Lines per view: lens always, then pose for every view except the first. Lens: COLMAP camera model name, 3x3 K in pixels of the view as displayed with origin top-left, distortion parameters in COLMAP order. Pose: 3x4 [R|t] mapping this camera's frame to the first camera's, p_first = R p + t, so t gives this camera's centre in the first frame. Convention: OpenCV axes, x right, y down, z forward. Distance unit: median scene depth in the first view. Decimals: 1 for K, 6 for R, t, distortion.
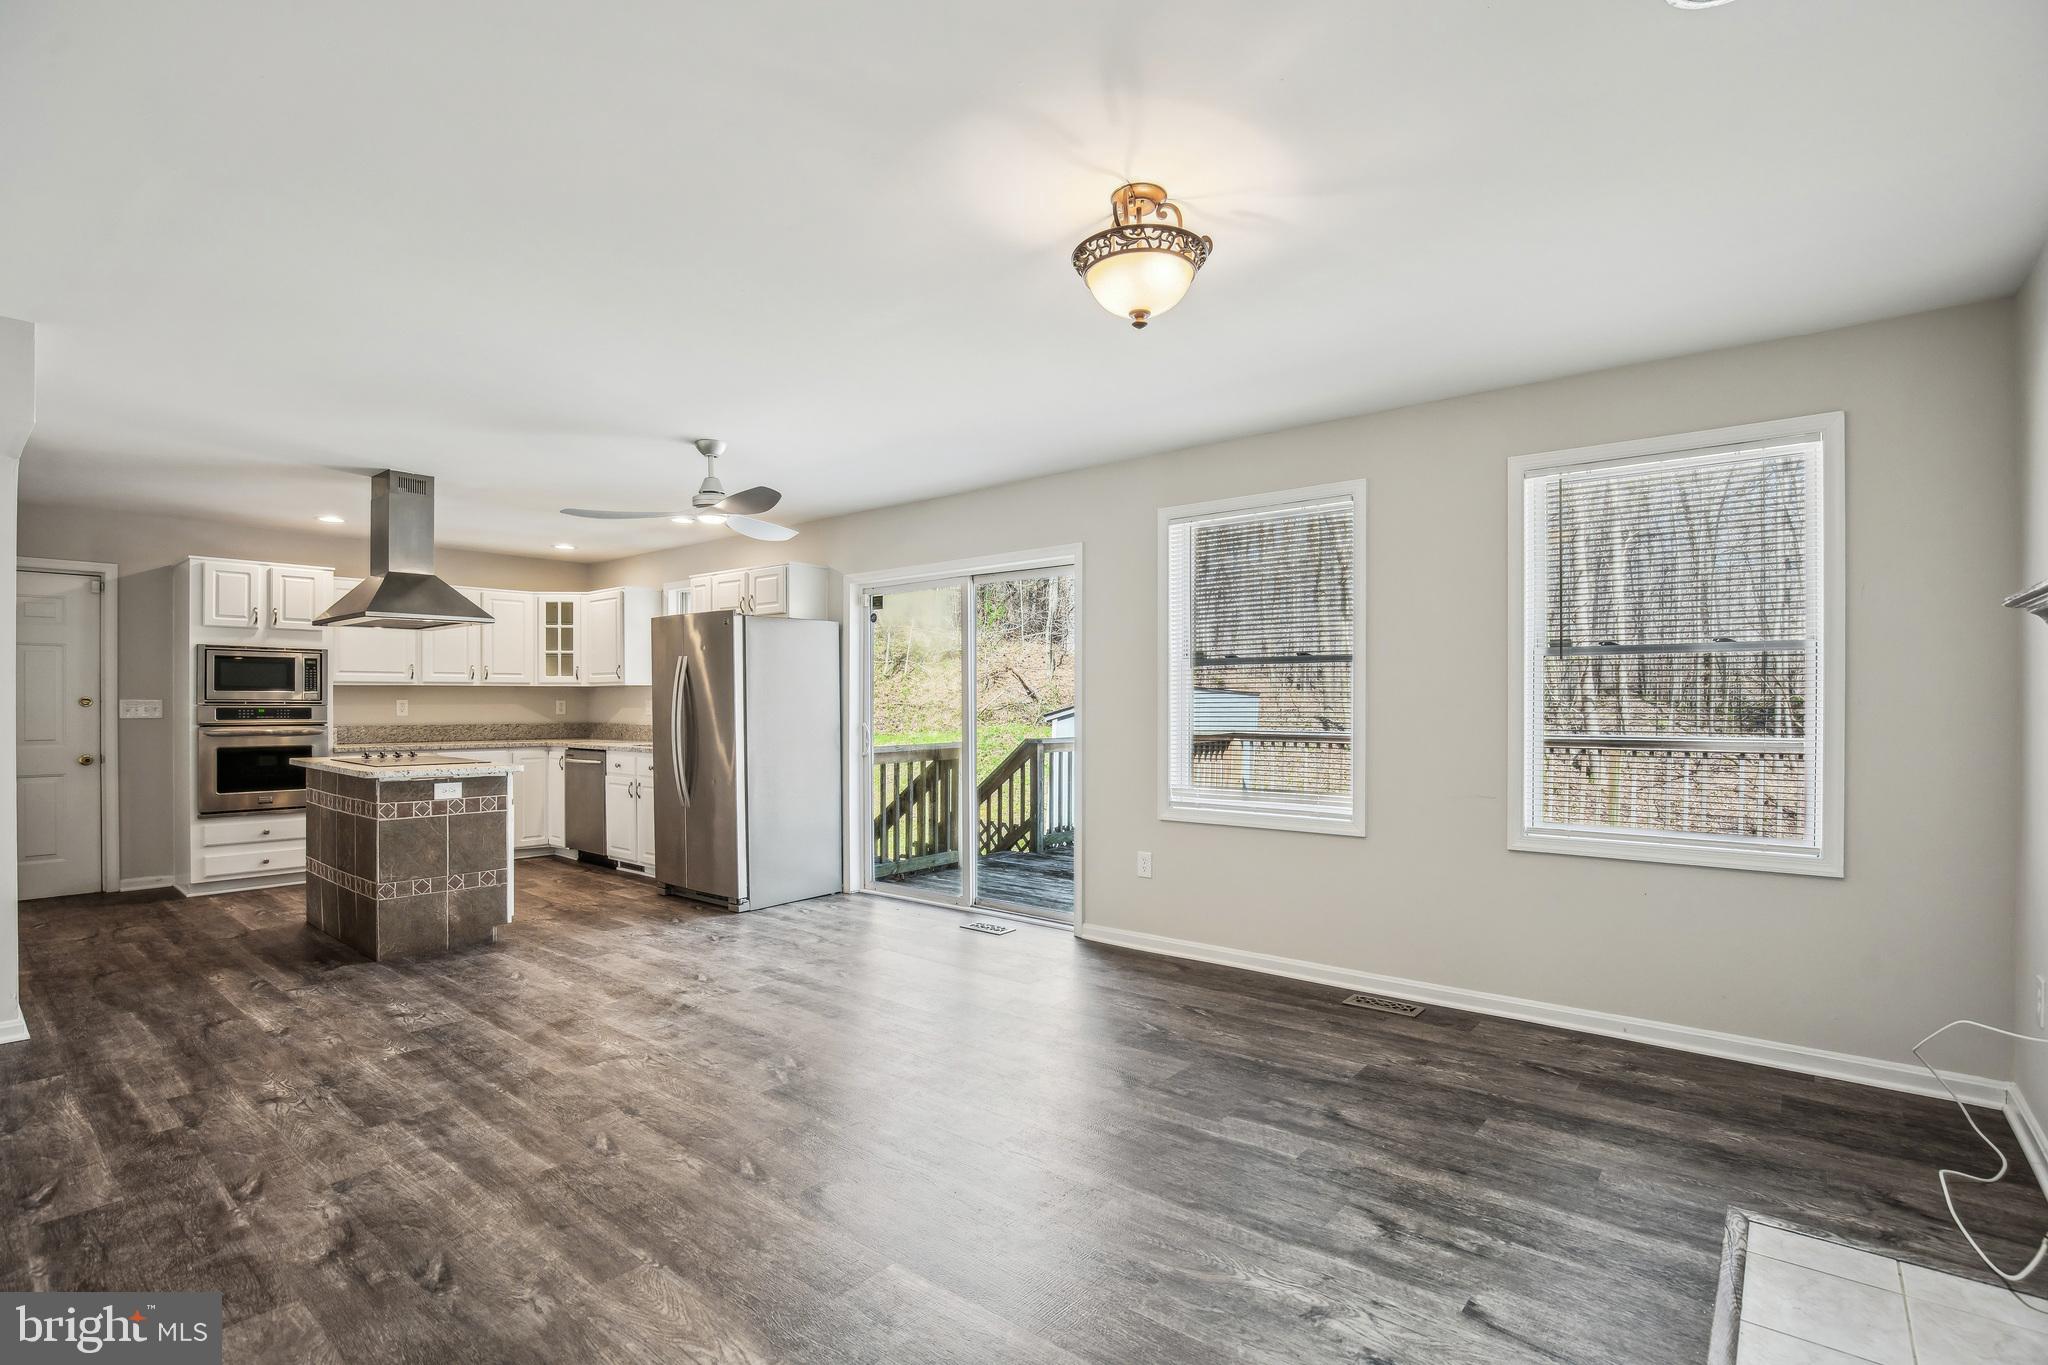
lens RADIAL K [[983.5, 0, 1029.8], [0, 983.5, 706.4], [0, 0, 1]] dist [-0.044024, 0.022396]
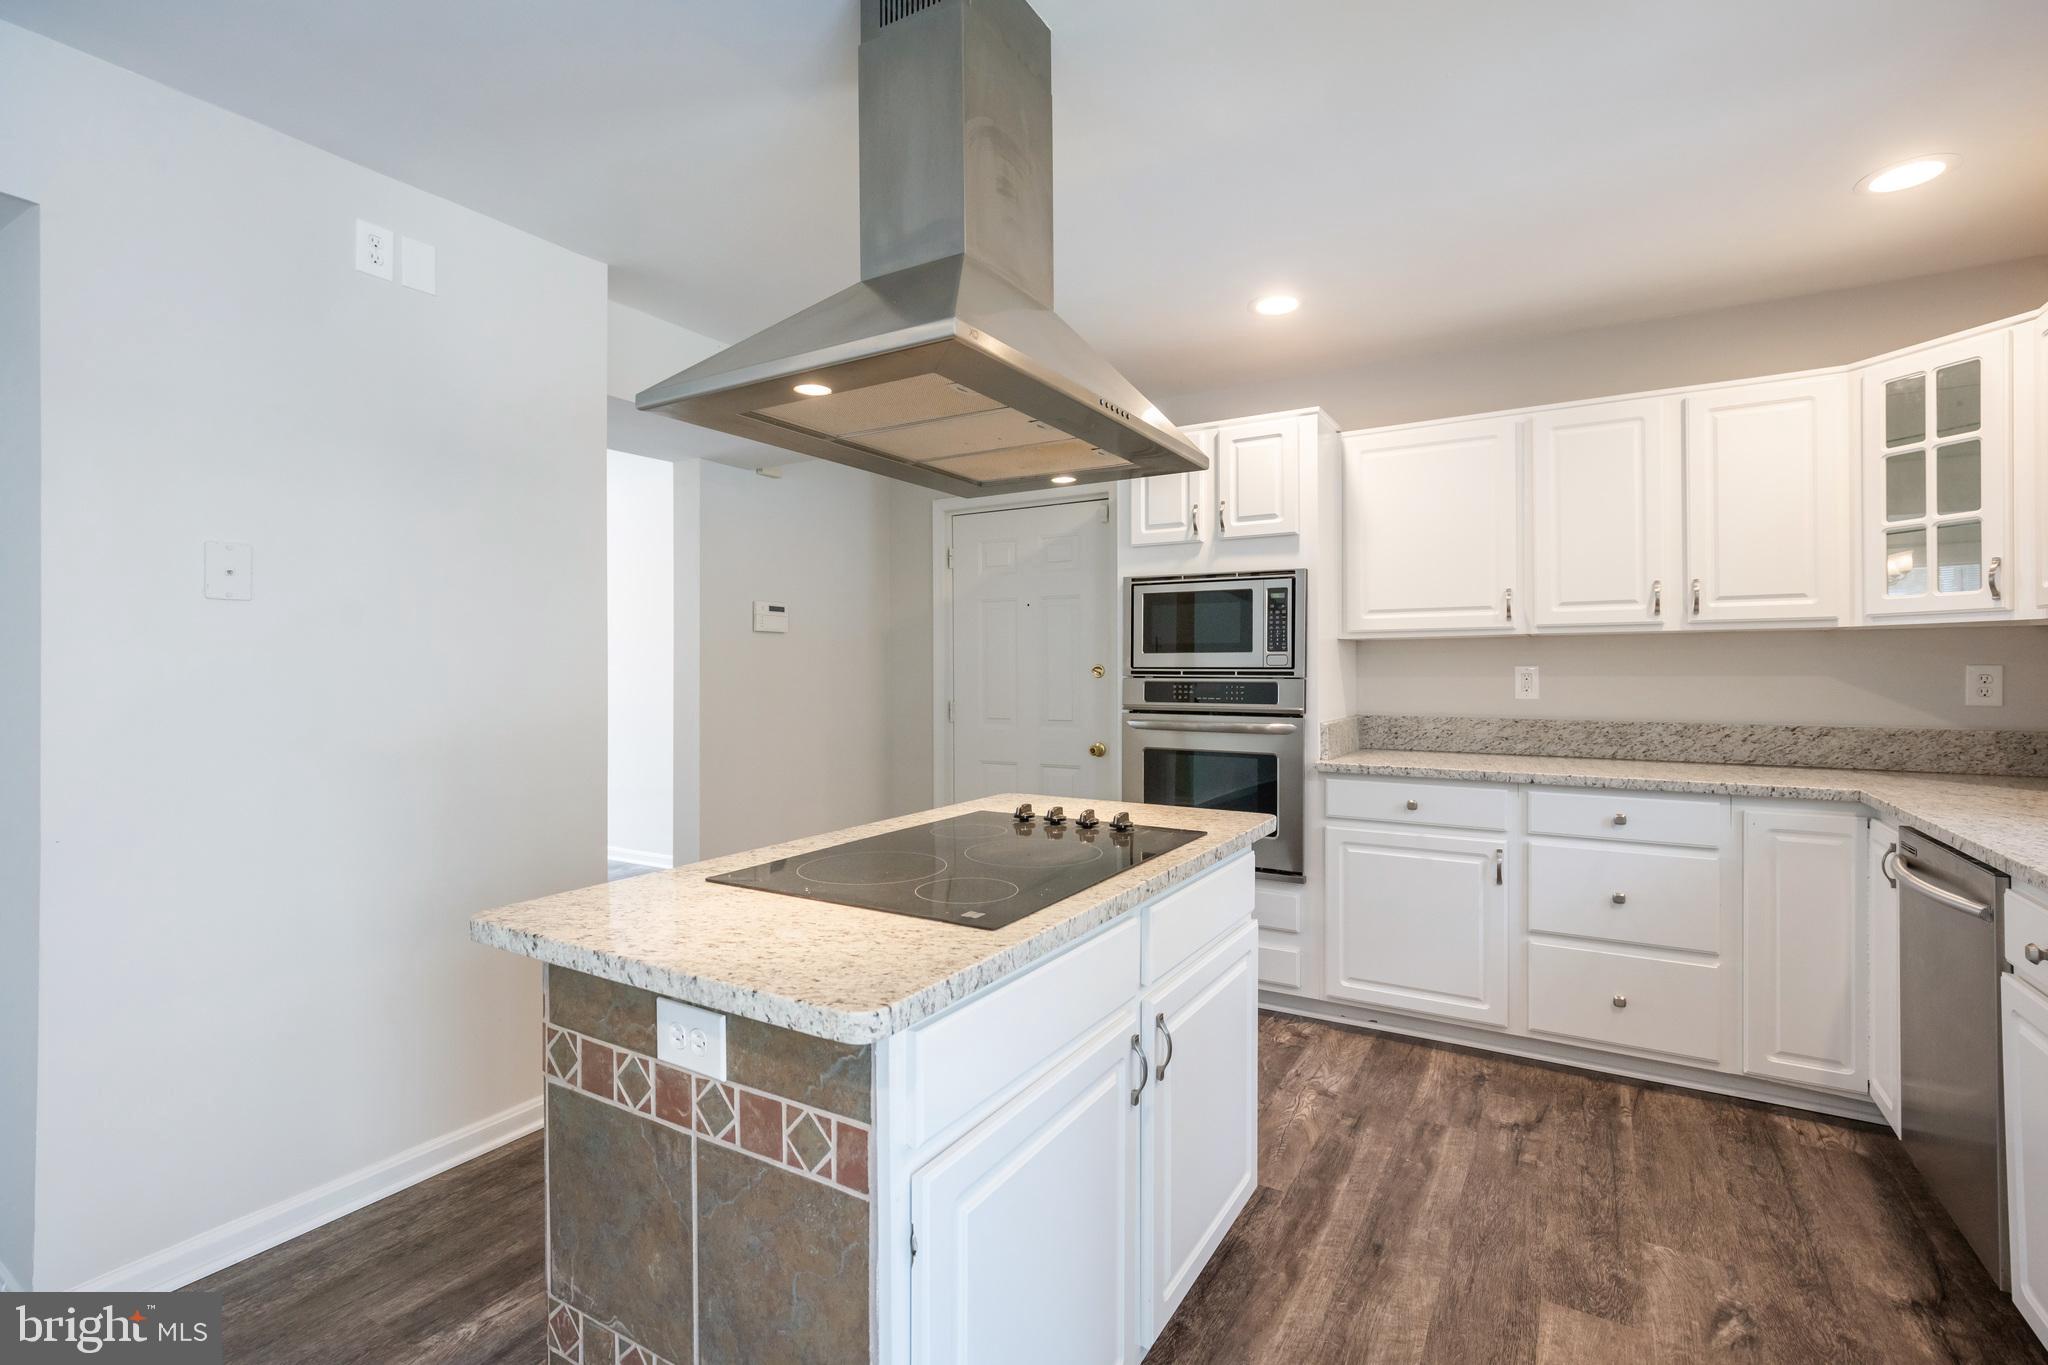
lens RADIAL K [[945.6, 0, 1032.8], [0, 945.6, 666.7], [0, 0, 1]] dist [-0.010802, 0.008136]
pose [[0.160096, -0.002314, -0.987099, -0.276425], [-0.001370, 0.999996, -0.002567, -0.006088], [0.987100, 0.001763, 0.160092, 0.834930]]
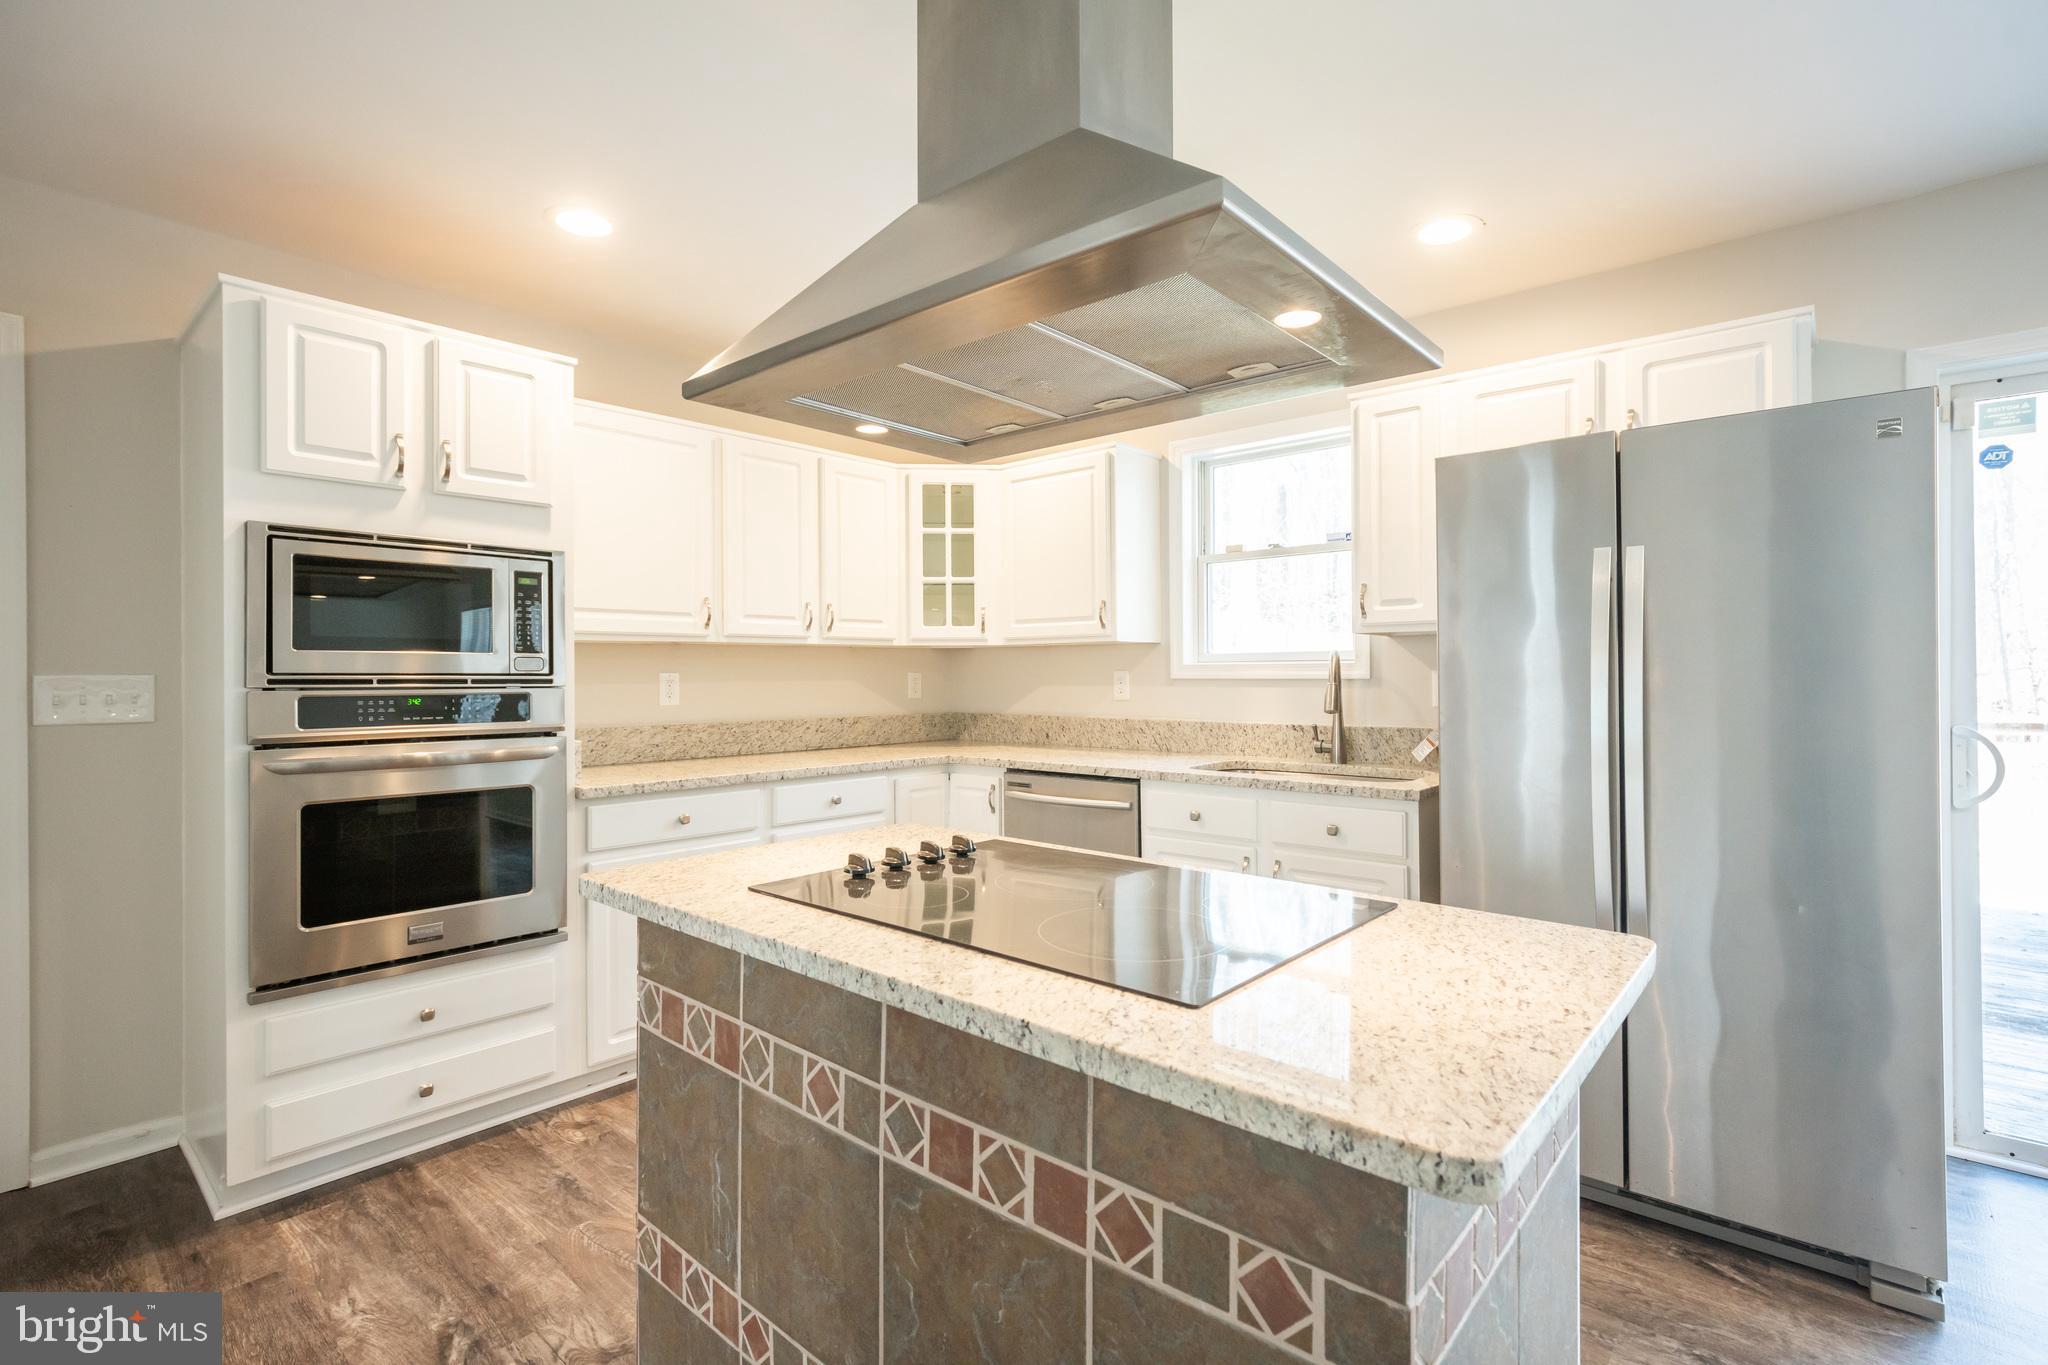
lens RADIAL K [[950.9, 0, 1043.1], [0, 950.9, 669.6], [0, 0, 1]] dist [-0.001576, -0.000191]
pose [[0.999972, -0.005051, -0.005488, -0.556117], [0.005002, 0.999948, -0.008876, -0.004037], [0.005532, 0.008848, 0.999946, 0.636951]]
